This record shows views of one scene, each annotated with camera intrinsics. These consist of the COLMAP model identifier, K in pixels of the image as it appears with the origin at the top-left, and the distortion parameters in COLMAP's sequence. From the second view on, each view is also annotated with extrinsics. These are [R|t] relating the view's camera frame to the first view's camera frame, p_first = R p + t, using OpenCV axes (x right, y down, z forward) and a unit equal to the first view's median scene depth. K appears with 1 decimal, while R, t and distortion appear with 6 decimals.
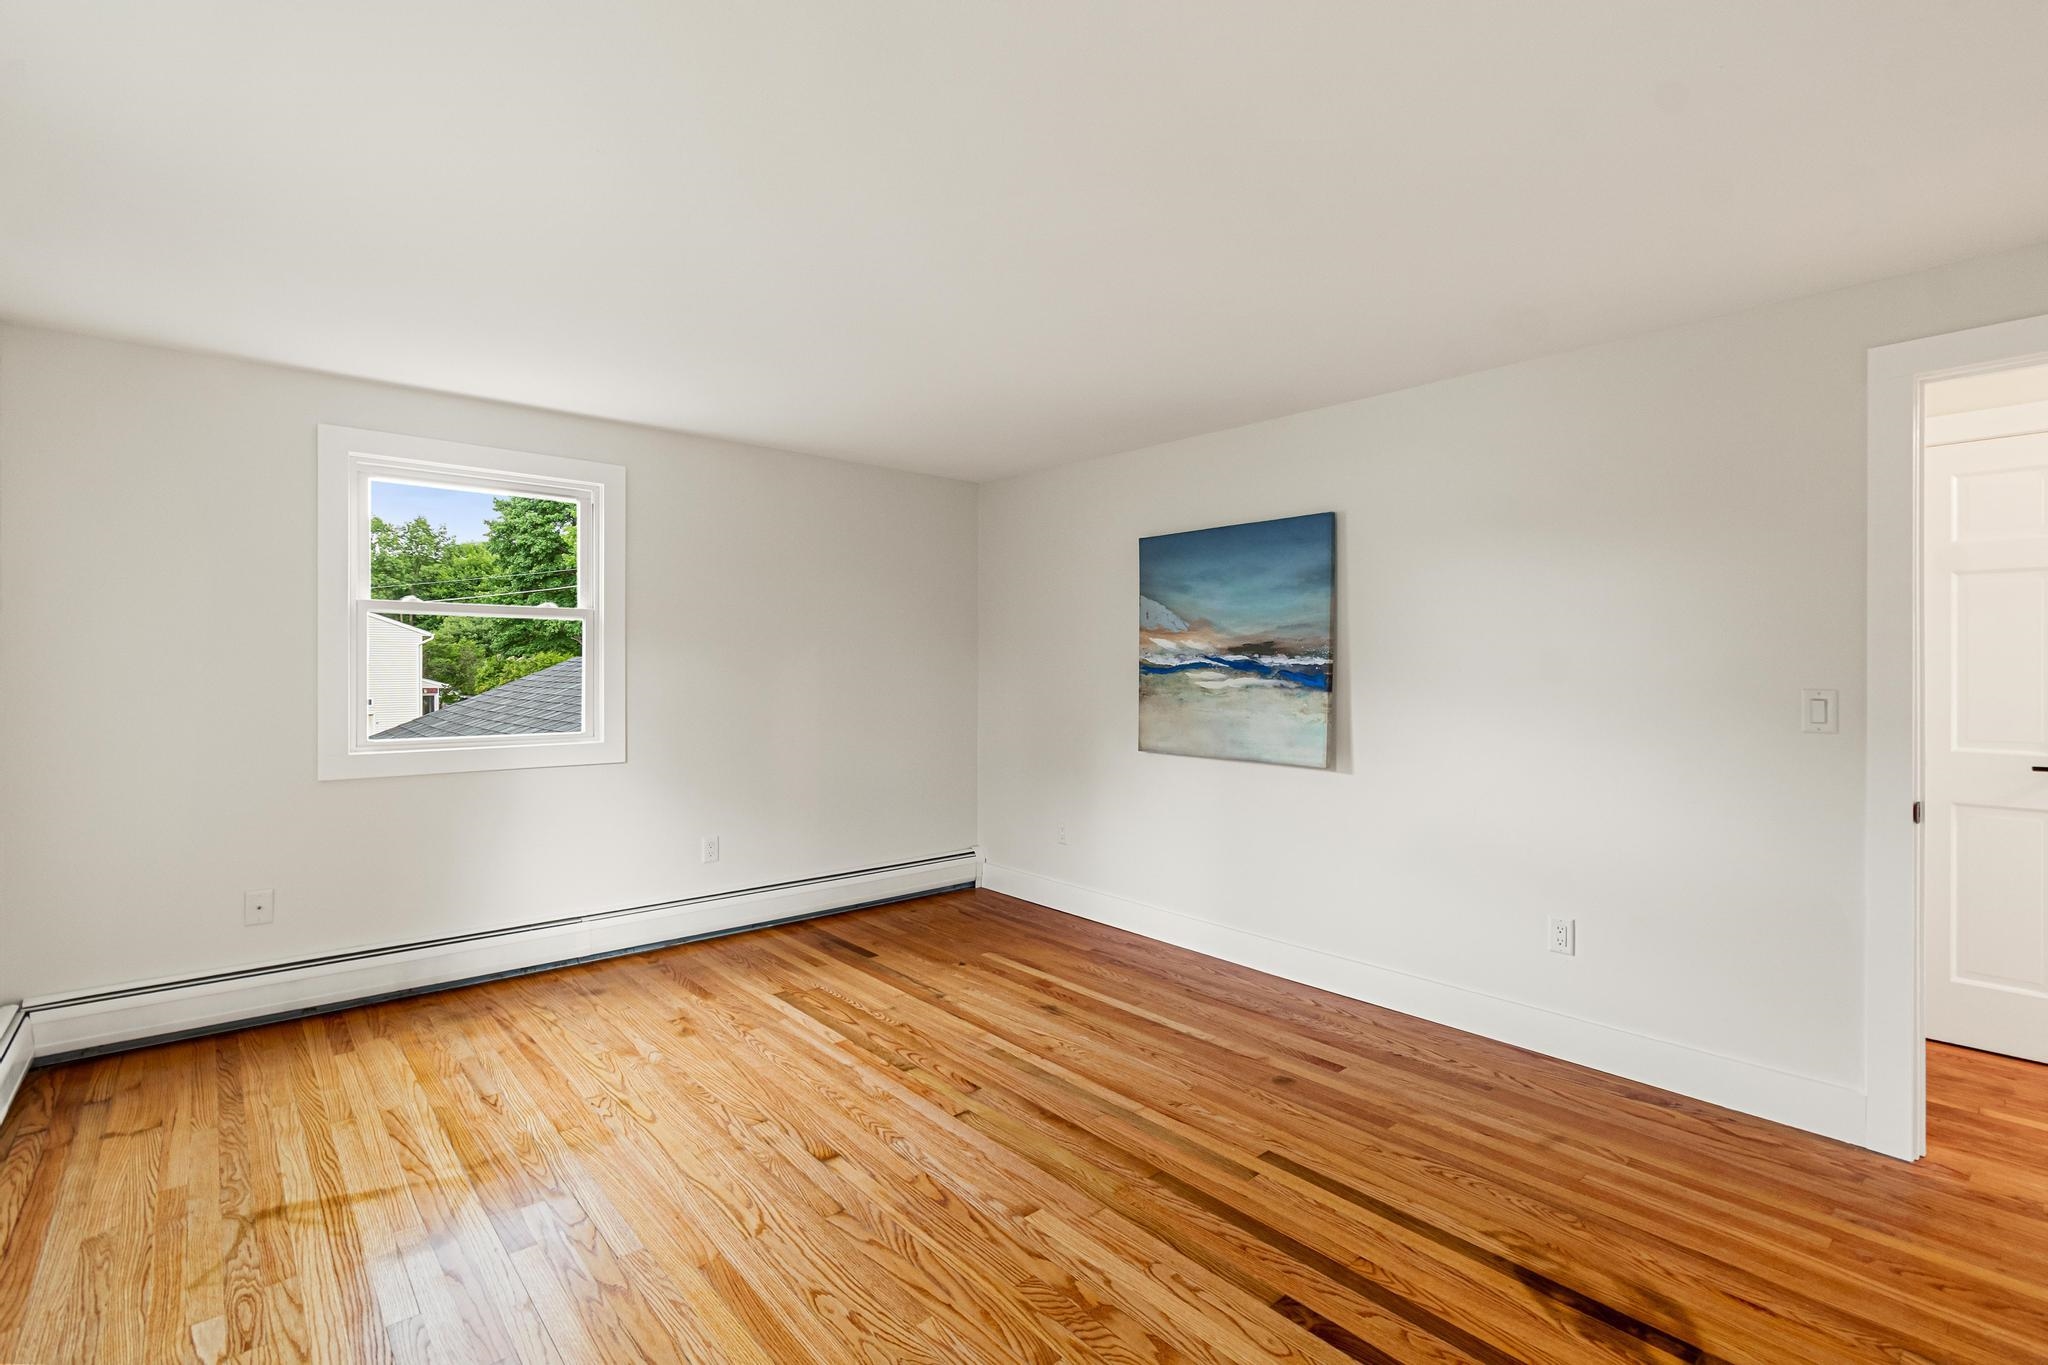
lens RADIAL K [[912.7, 0, 1019.3], [0, 912.7, 677.5], [0, 0, 1]] dist [0.005873, -0.003827]
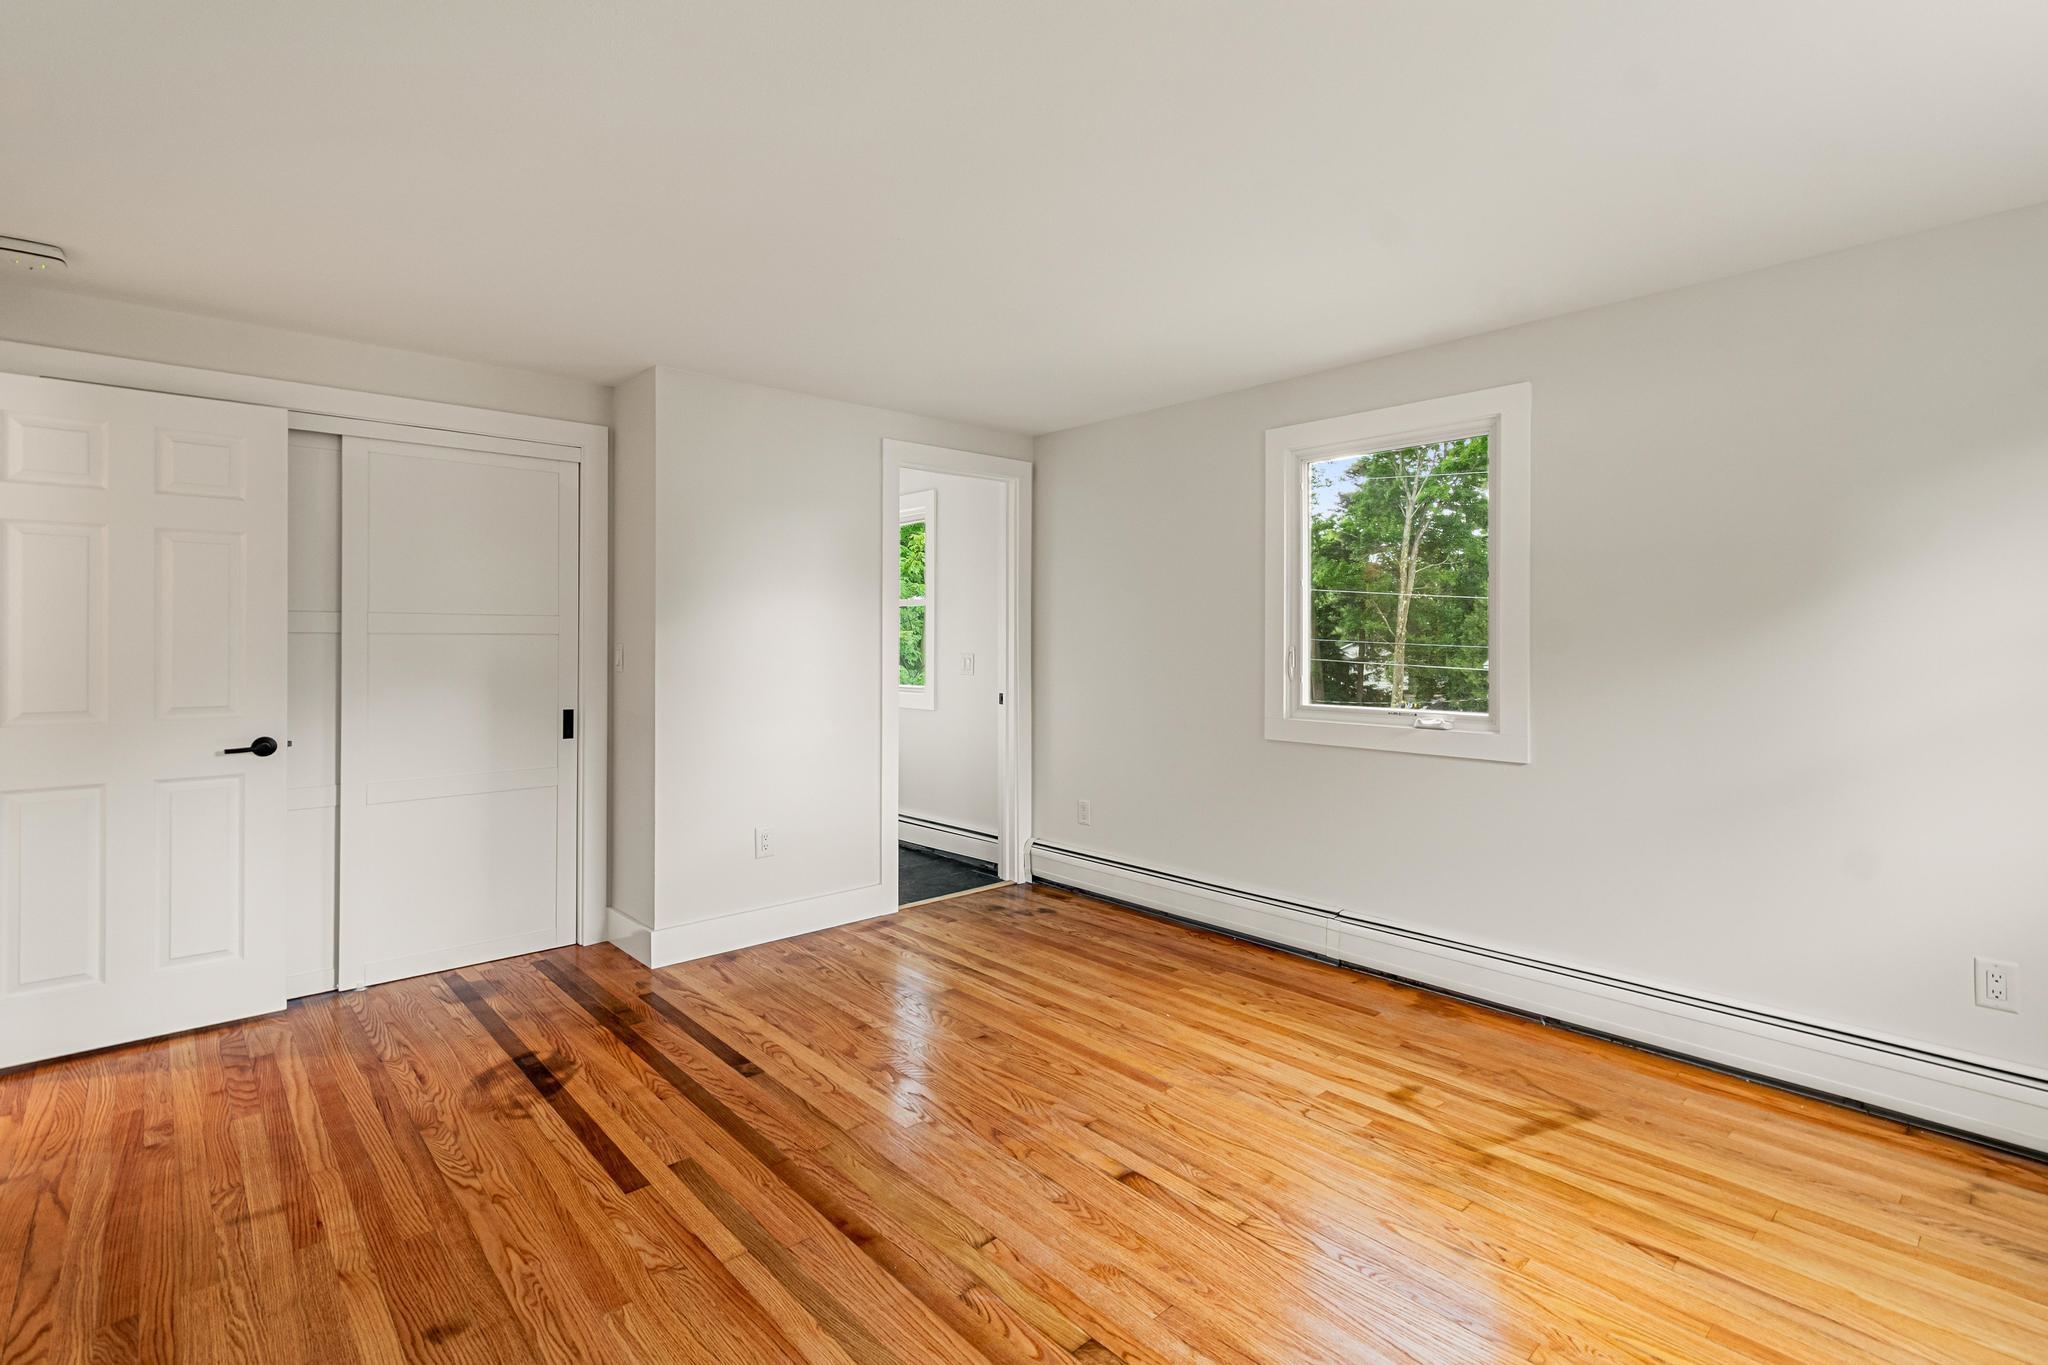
lens RADIAL K [[969.5, 0, 1048.5], [0, 969.5, 634.8], [0, 0, 1]] dist [0.002461, 0.000606]
pose [[-0.999249, -0.004415, -0.038496, -0.097452], [-0.004731, 0.999956, 0.008140, -0.021866], [0.038459, 0.008316, -0.999226, 2.124132]]
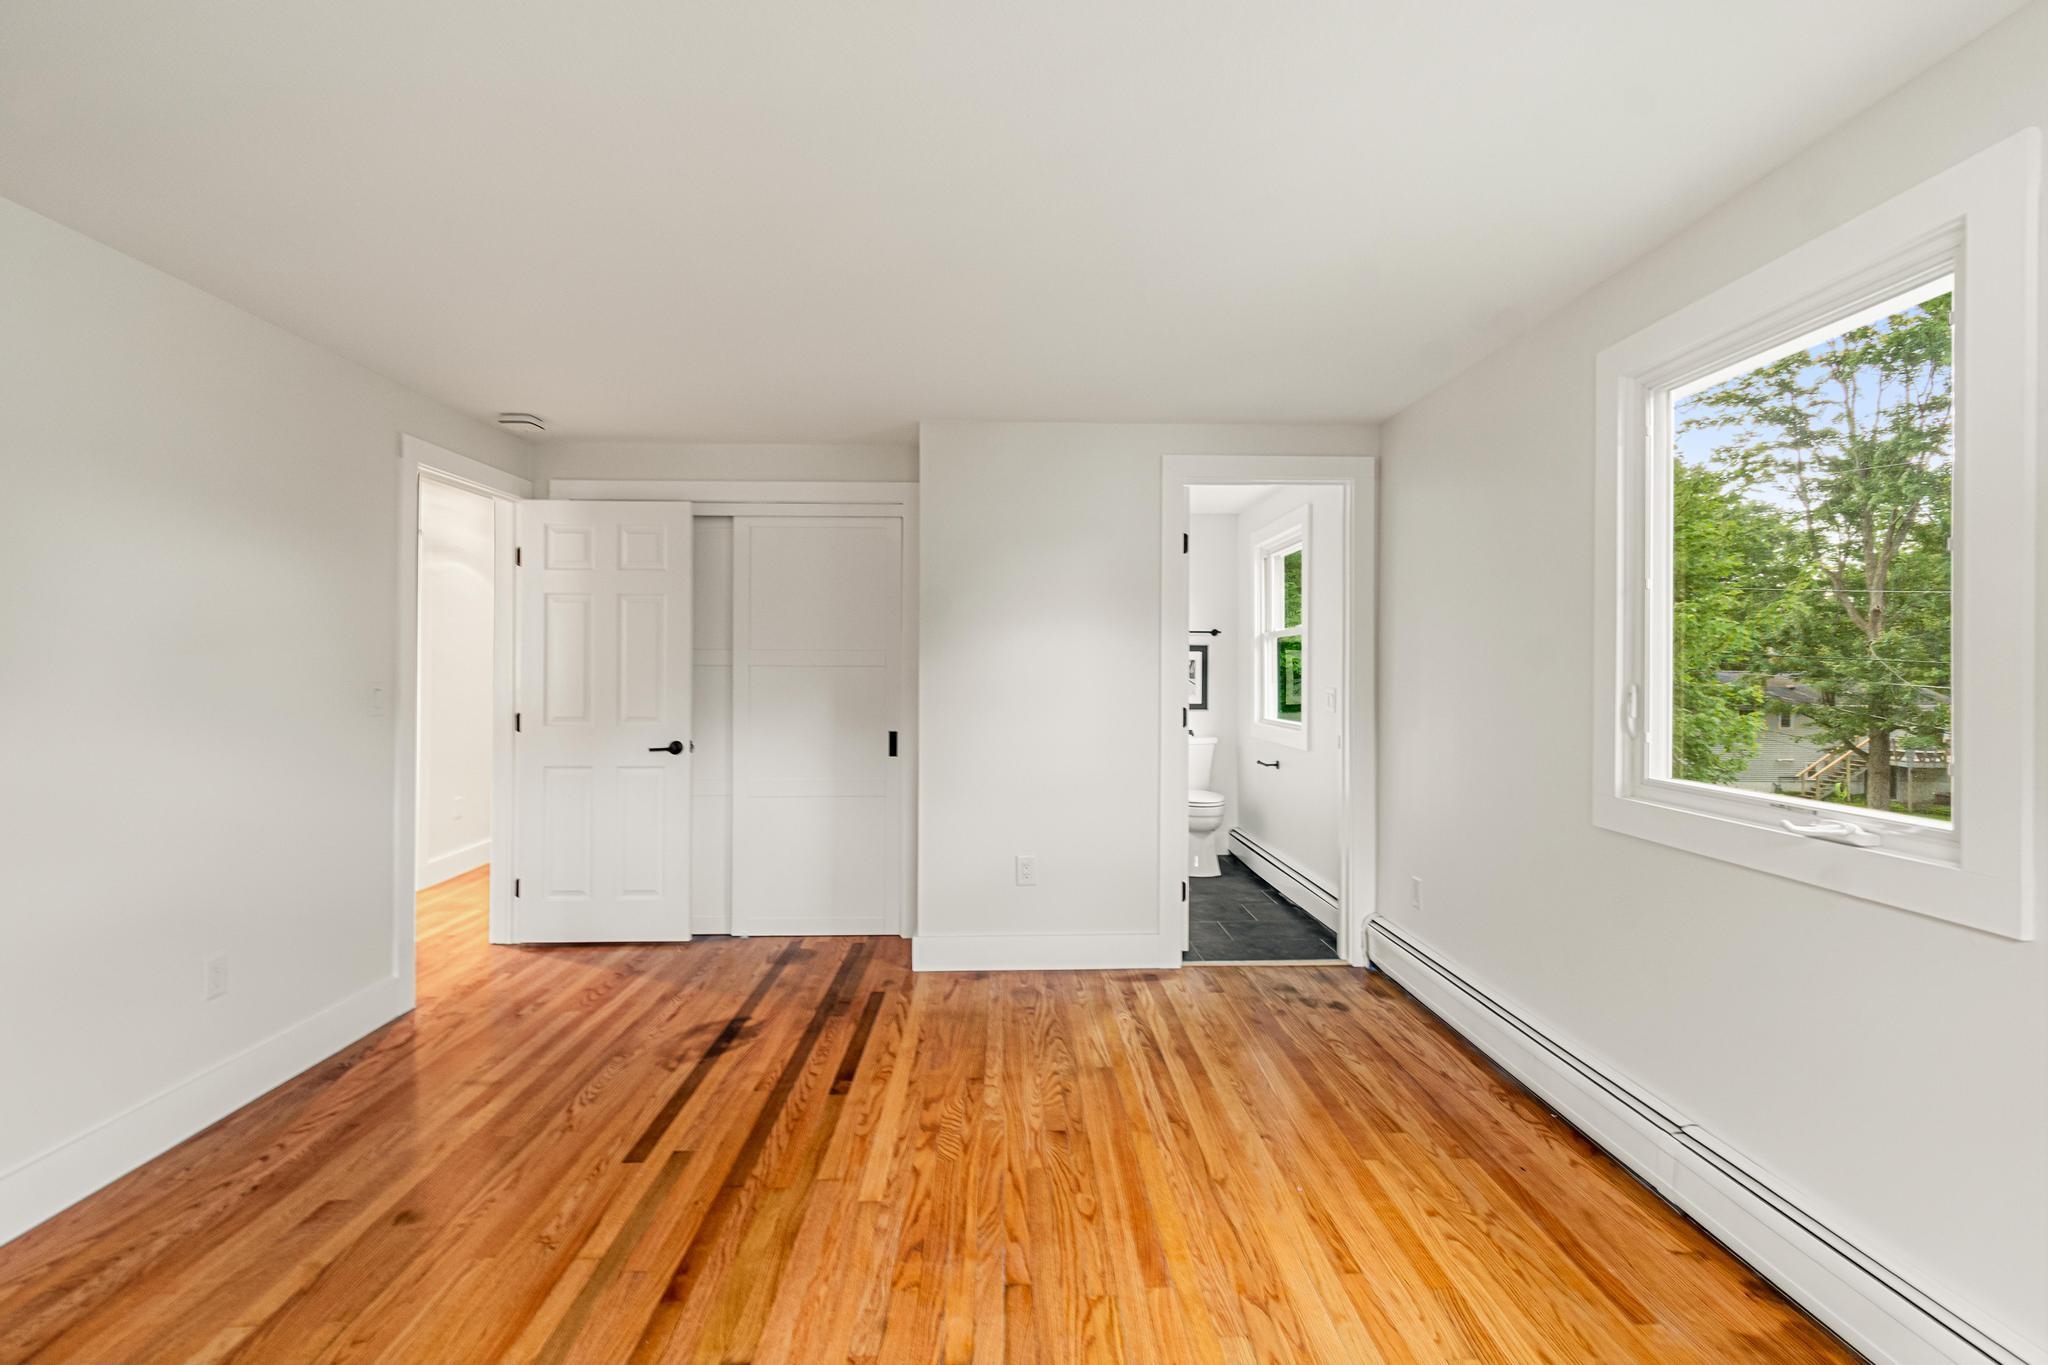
lens RADIAL K [[912.7, 0, 1035.5], [0, 912.7, 668.3], [0, 0, 1]] dist [0.005873, -0.003827]
pose [[-0.777945, -0.004603, 0.628316, -0.746806], [0.001686, 0.999954, 0.009413, -0.017939], [-0.628330, 0.008382, -0.777901, 1.626429]]
